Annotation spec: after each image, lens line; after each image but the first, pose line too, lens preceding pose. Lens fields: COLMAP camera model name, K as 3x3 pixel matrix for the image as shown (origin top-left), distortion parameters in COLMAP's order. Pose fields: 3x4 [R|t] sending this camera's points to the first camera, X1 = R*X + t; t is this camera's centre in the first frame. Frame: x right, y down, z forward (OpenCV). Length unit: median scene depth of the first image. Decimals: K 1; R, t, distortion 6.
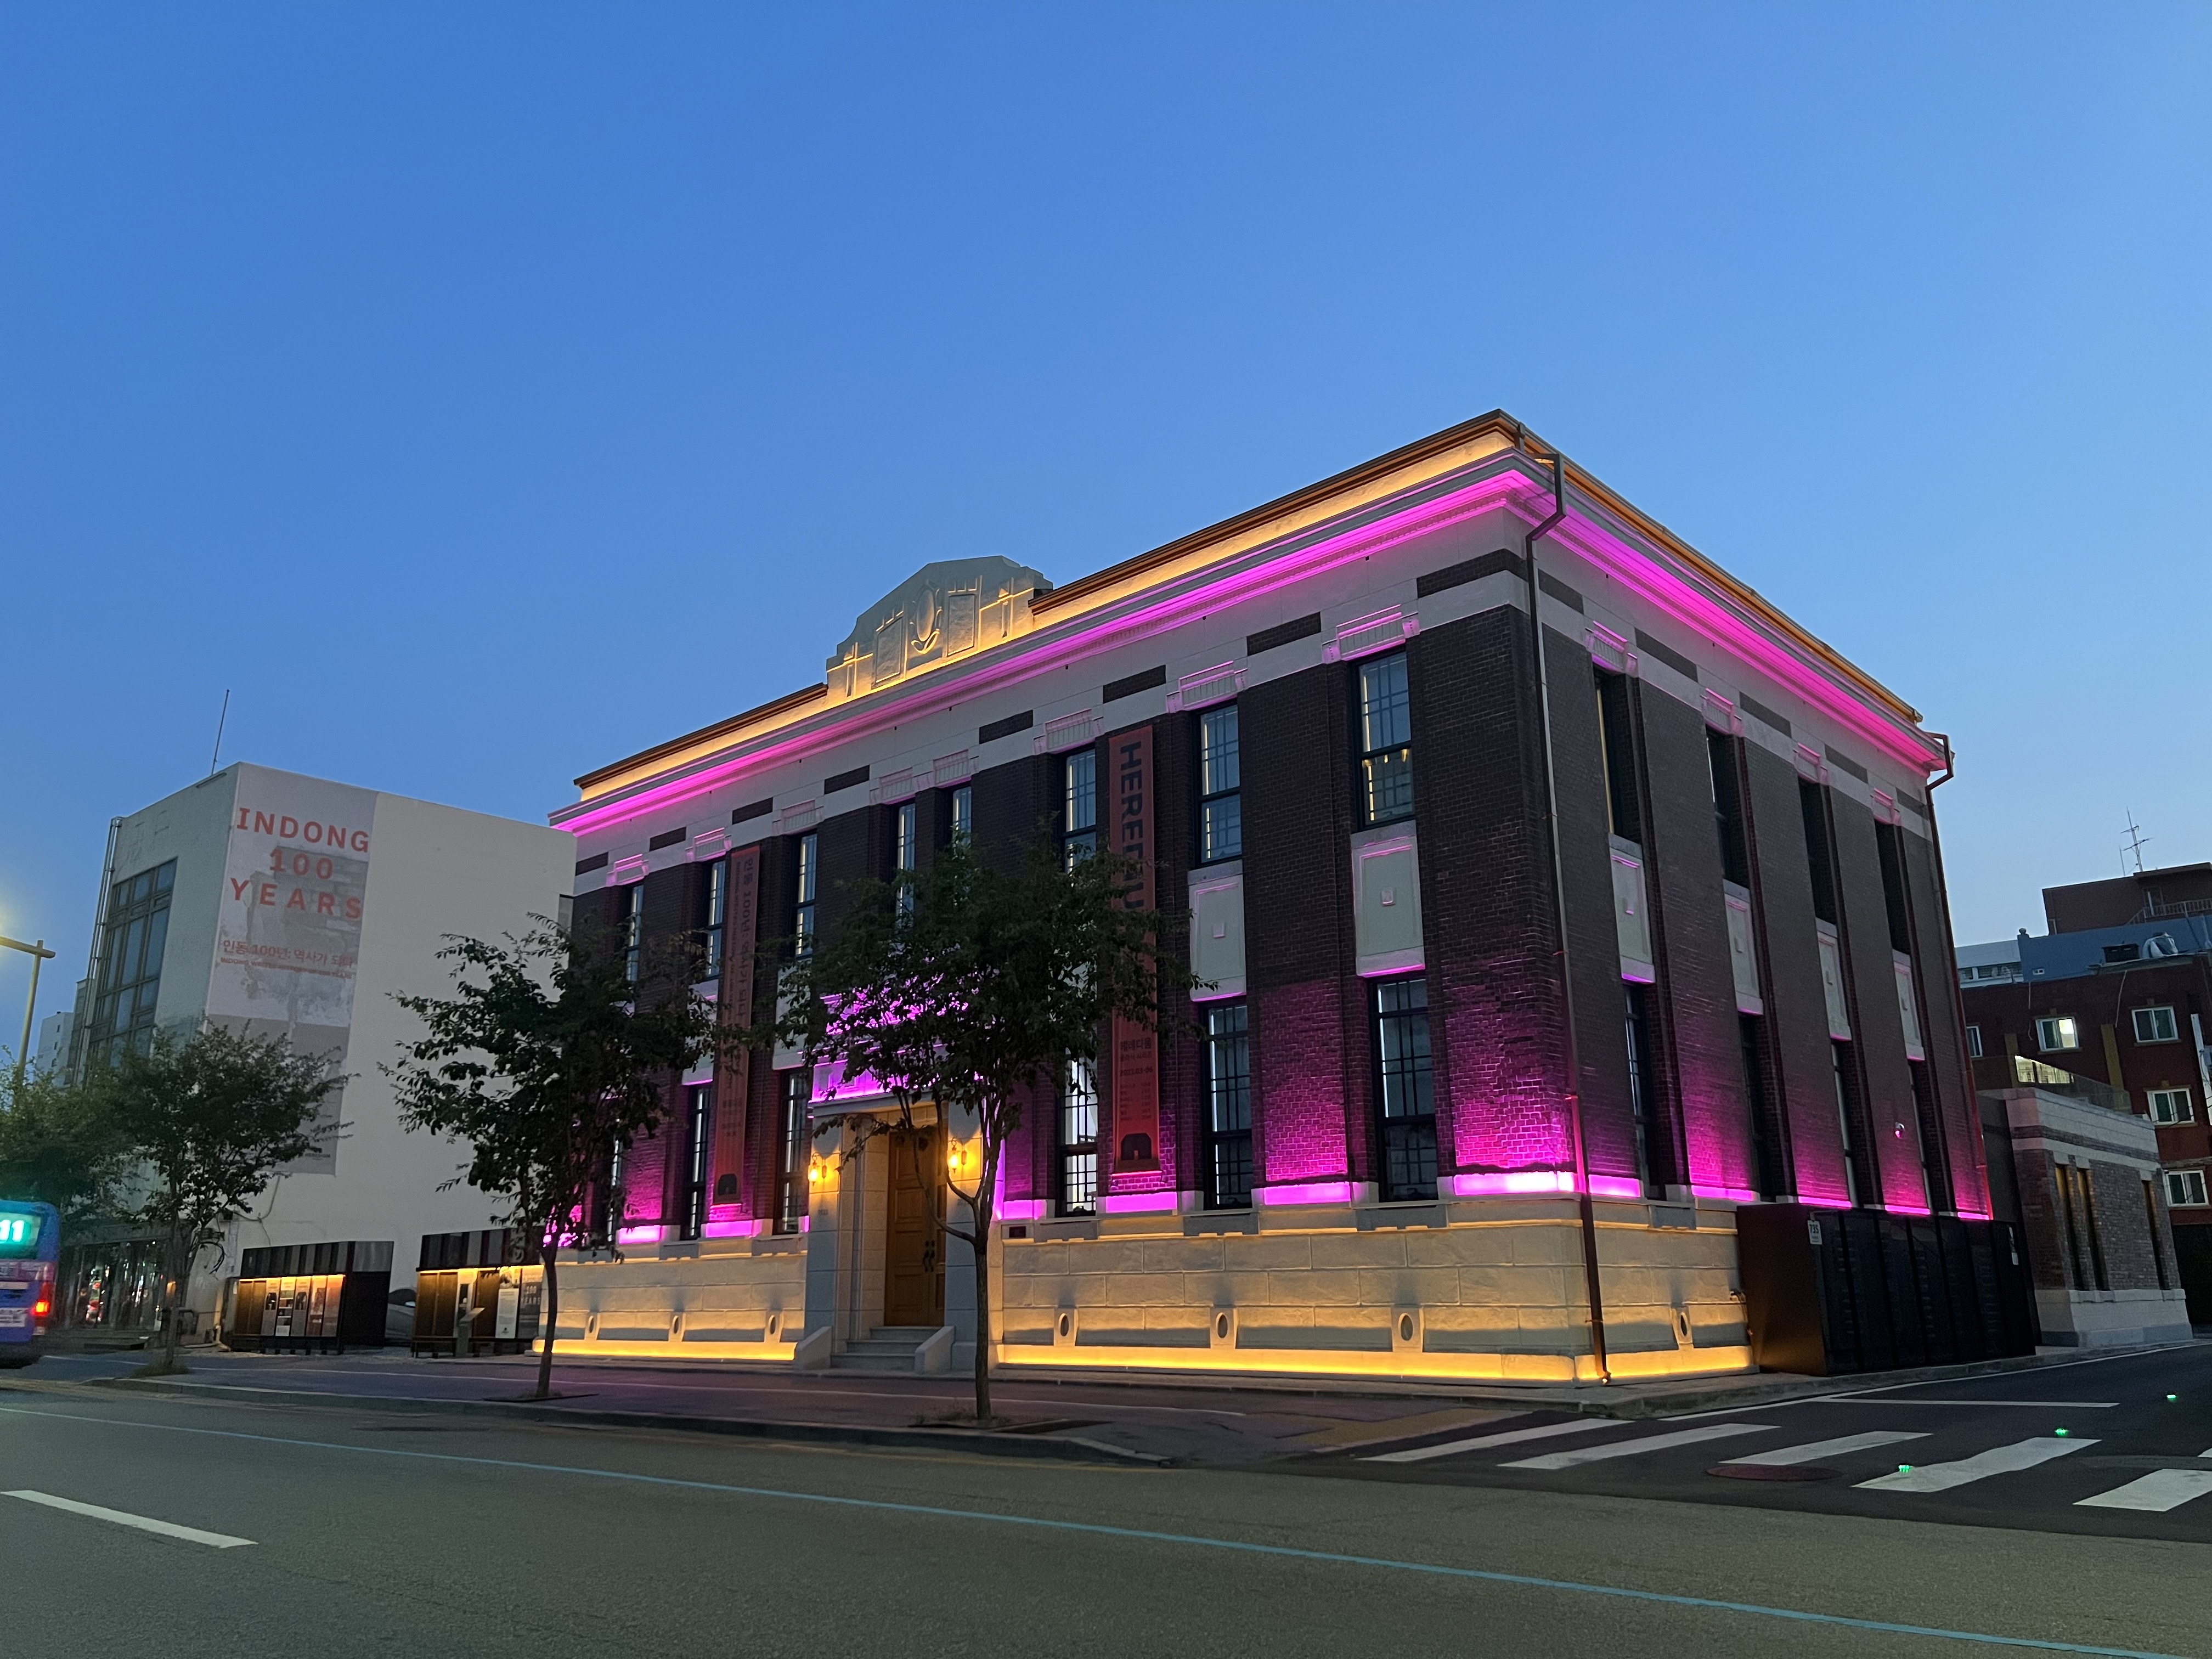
lens RADIAL K [[1659.5, 0, 1102.8], [0, 1659.5, 837.0], [0, 0, 1]] dist [0.045728, -0.043382]
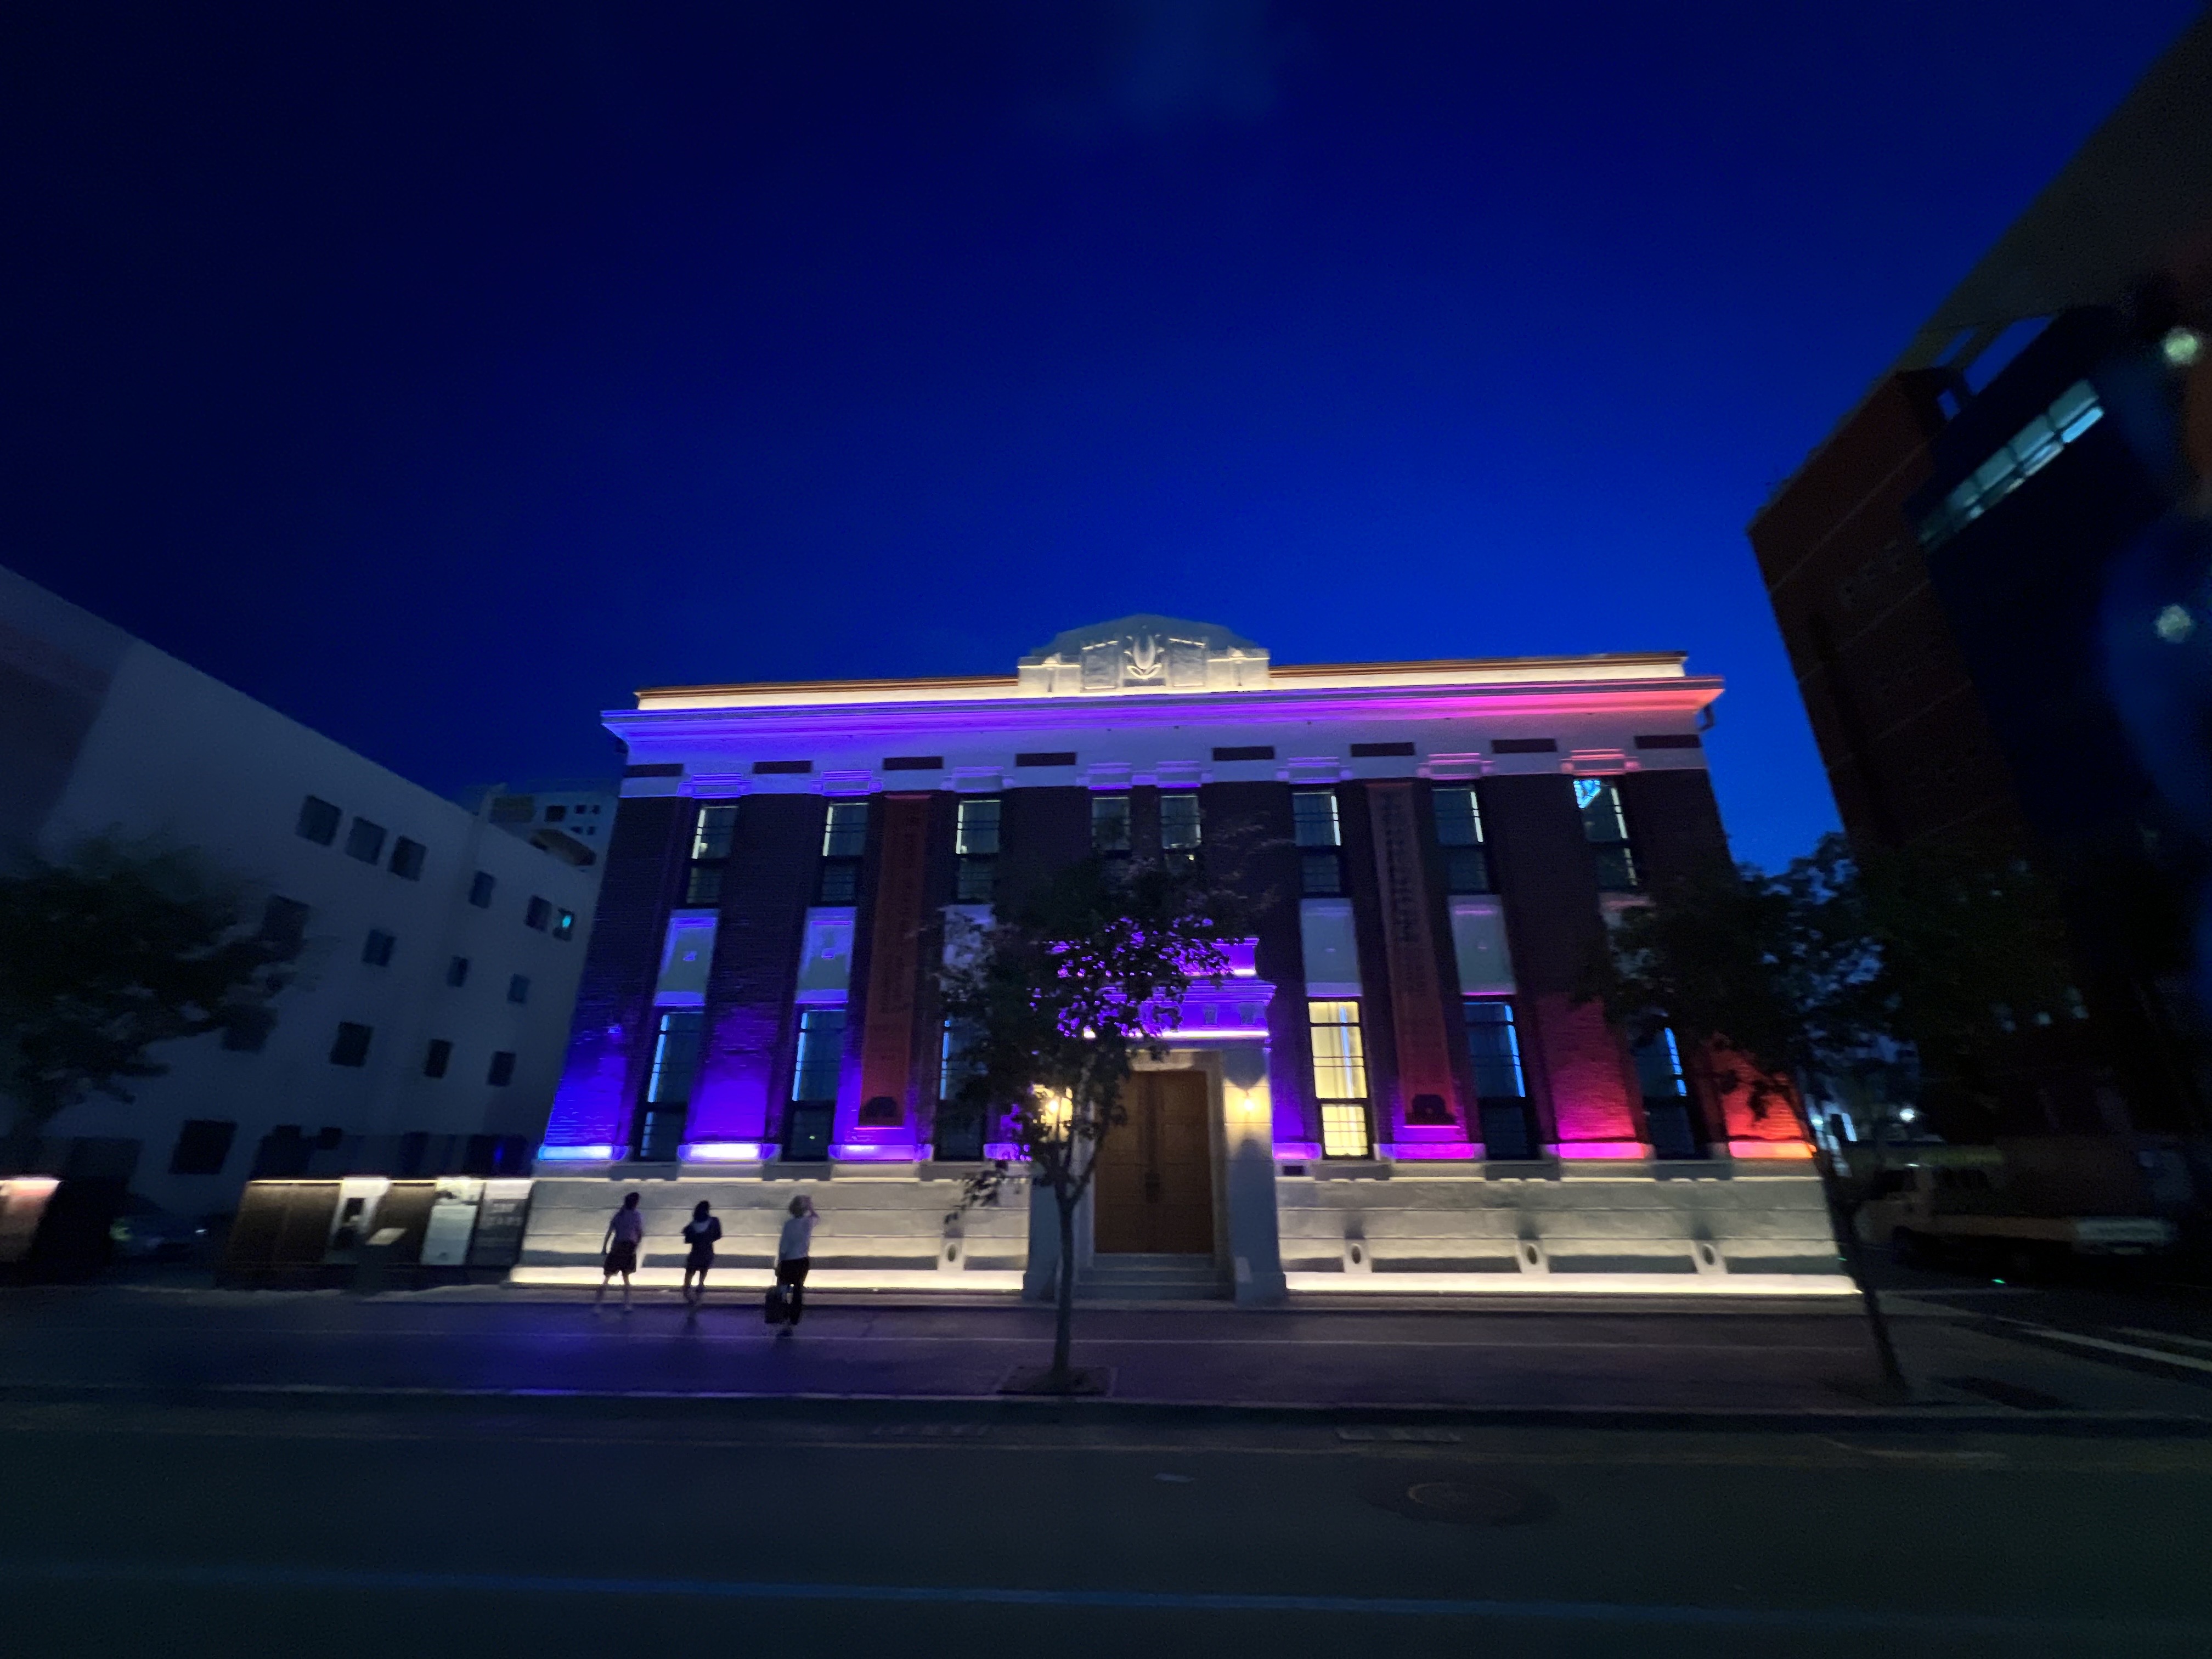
lens RADIAL K [[966.5, 0, 1100.3], [0, 966.5, 822.4], [0, 0, 1]] dist [-0.008348, 0.000030]
pose [[0.777352, 0.256248, 0.574509, -0.548414], [-0.178215, 0.965565, -0.189533, 0.141119], [-0.603293, 0.044948, 0.796252, 0.487853]]
